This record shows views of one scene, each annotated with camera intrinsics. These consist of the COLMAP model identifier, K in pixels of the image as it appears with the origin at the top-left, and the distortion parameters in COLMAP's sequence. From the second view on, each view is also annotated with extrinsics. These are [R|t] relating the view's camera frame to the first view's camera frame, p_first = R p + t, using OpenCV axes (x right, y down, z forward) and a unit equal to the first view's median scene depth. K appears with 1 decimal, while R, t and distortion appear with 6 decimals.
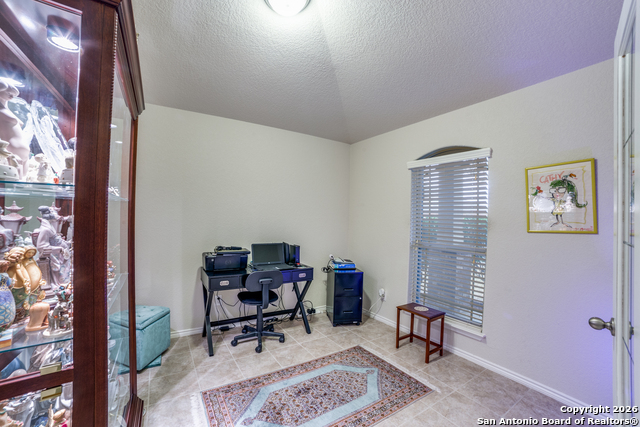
lens RADIAL K [[271.1, 0, 318.5], [0, 271.1, 213.2], [0, 0, 1]] dist [-0.046613, 0.008127]
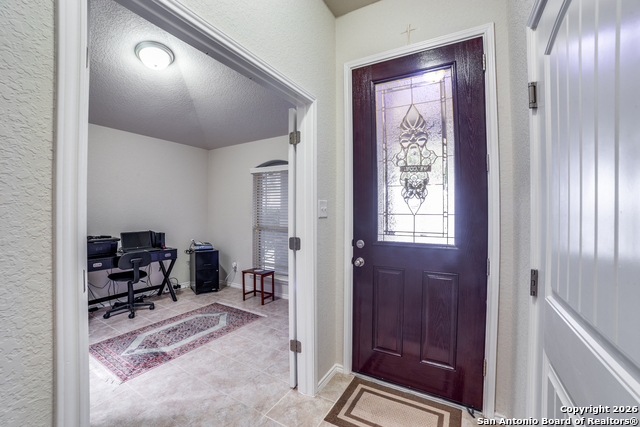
lens RADIAL K [[271.1, 0, 315.4], [0, 271.1, 211.5], [0, 0, 1]] dist [-0.046613, 0.008127]
pose [[0.896554, -0.019400, 0.442509, 0.010628], [0.010688, 0.999697, 0.022173, 0.002893], [-0.442805, -0.015149, 0.896490, -0.448598]]
